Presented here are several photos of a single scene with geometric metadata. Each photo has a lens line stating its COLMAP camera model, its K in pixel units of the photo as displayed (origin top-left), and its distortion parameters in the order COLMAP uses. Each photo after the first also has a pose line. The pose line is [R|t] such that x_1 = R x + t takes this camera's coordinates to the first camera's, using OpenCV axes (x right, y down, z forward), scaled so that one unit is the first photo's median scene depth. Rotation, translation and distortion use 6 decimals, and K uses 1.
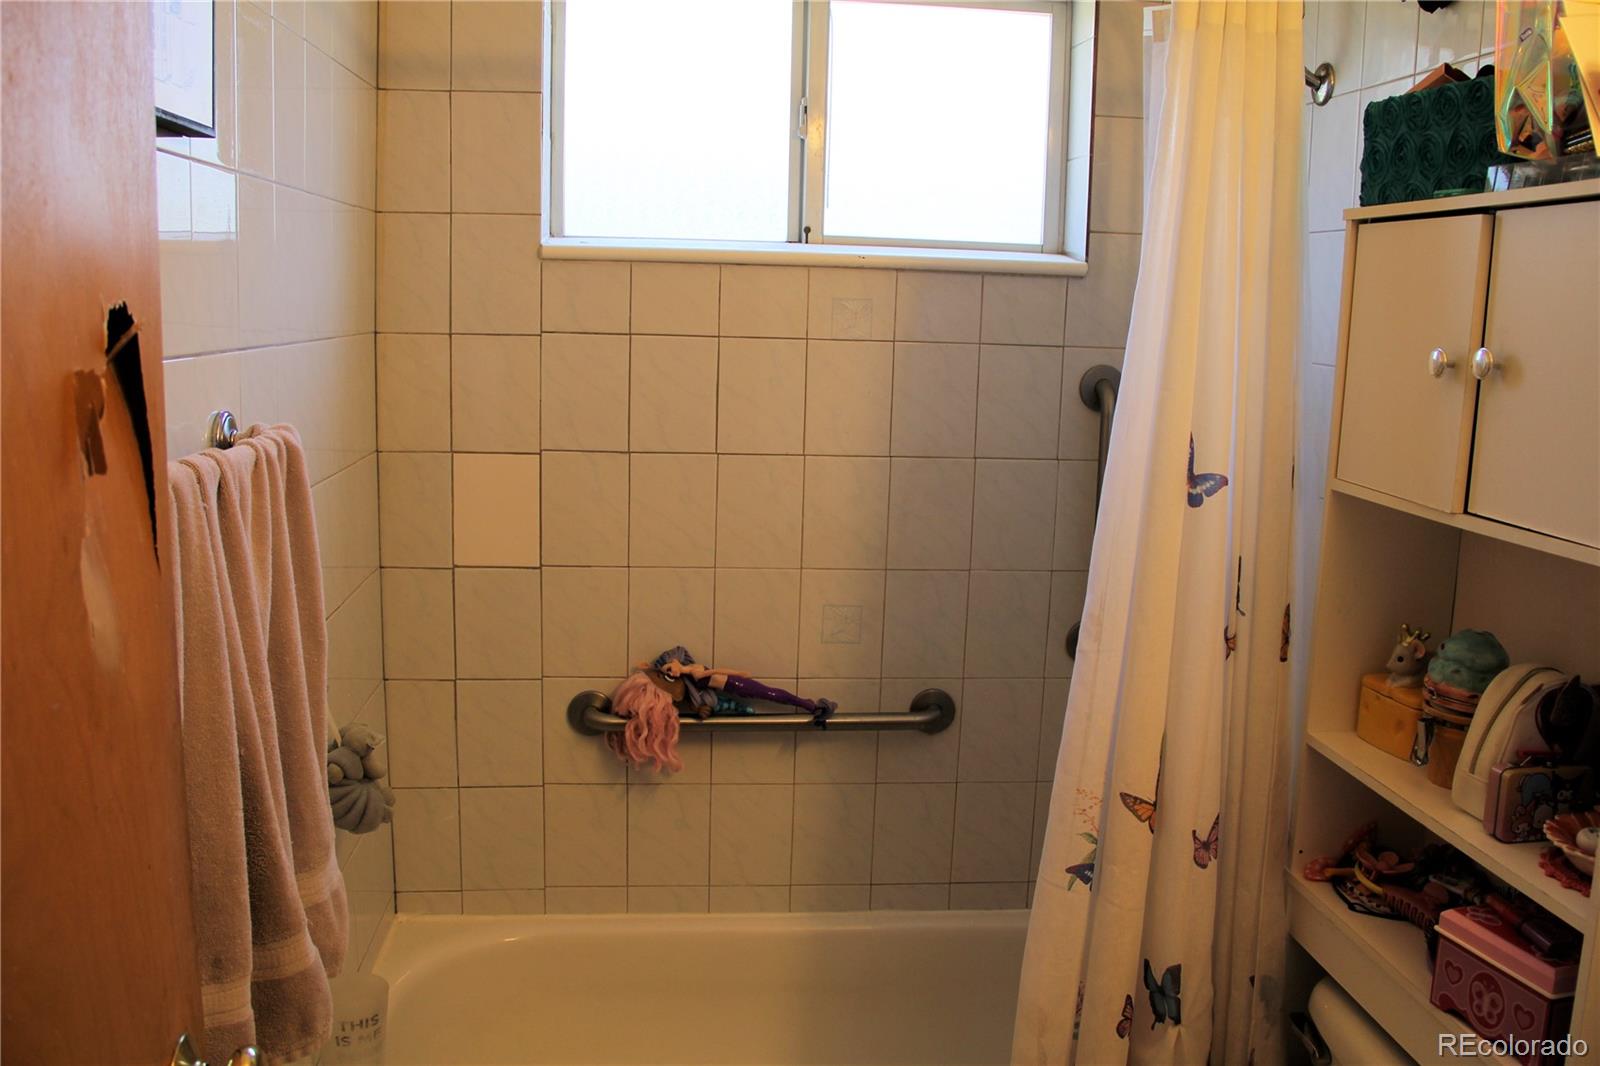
lens RADIAL K [[1411.0, 0, 800.0], [0, 1411.0, 533.0], [0, 0, 1]] dist [-0.183961, 0.160102]
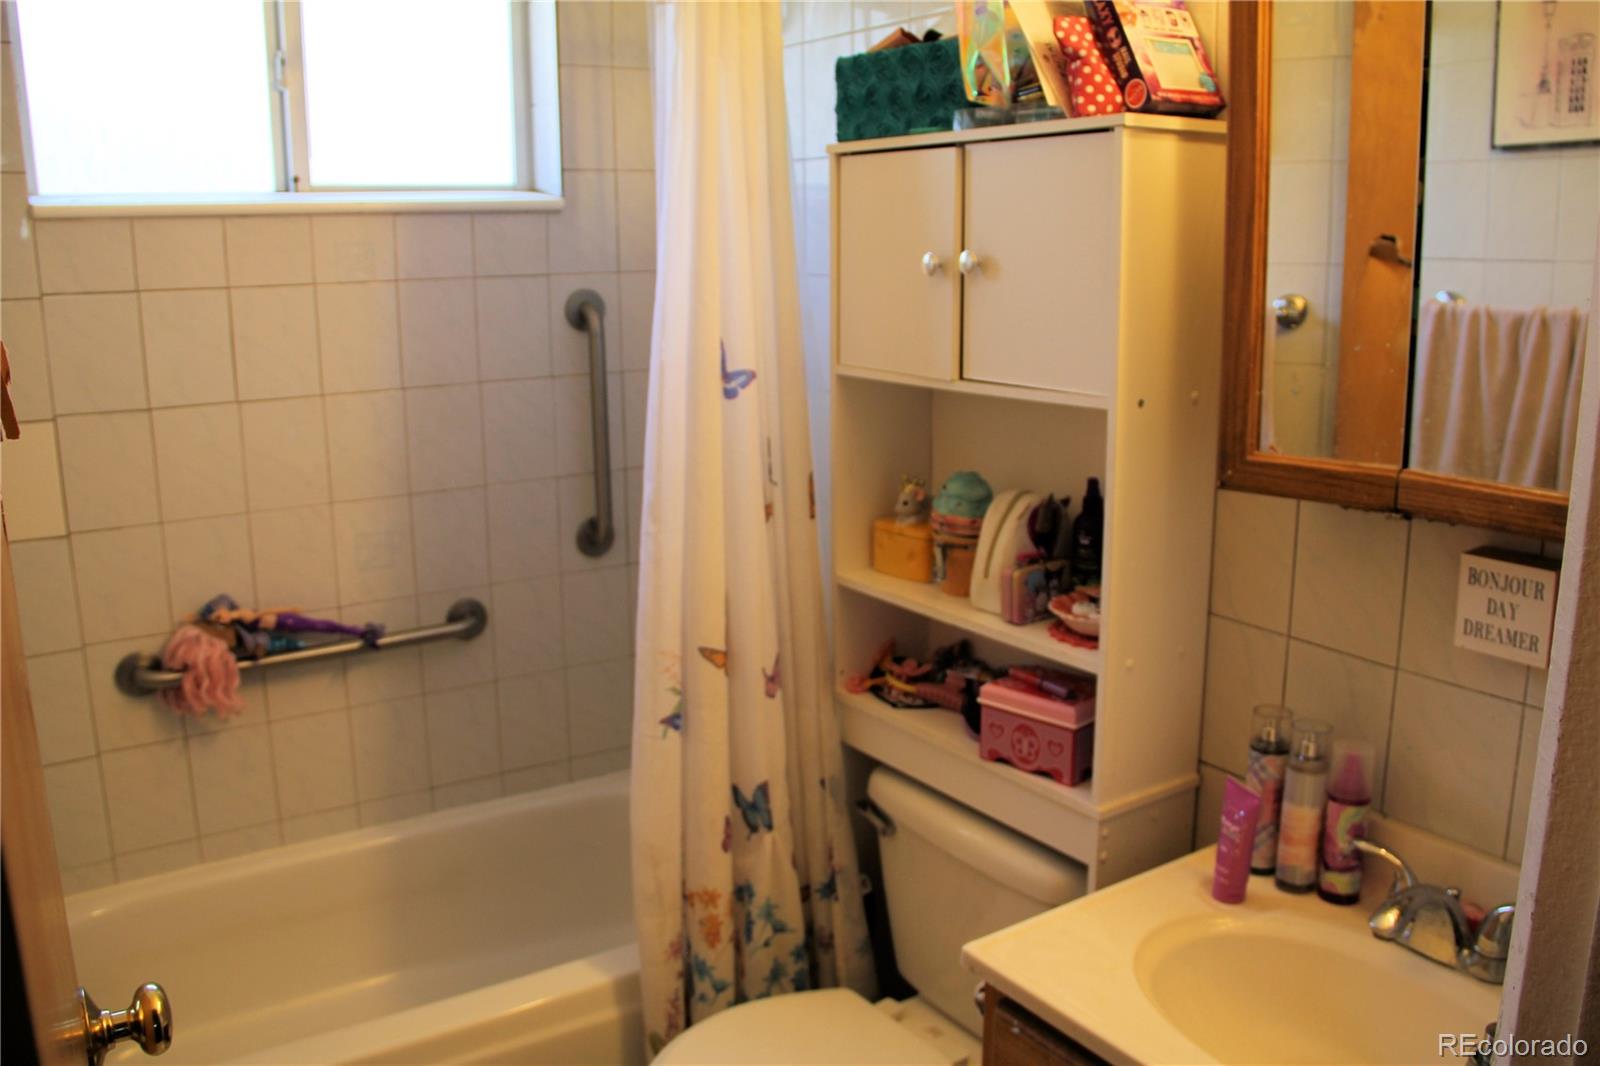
lens RADIAL K [[1358.0, 0, 798.8], [0, 1358.0, 523.4], [0, 0, 1]] dist [-0.173247, 0.133042]
pose [[0.886074, -0.132747, 0.444129, -0.191859], [0.110916, 0.991002, 0.074917, 0.005977], [-0.450077, -0.017121, 0.892825, -0.062510]]
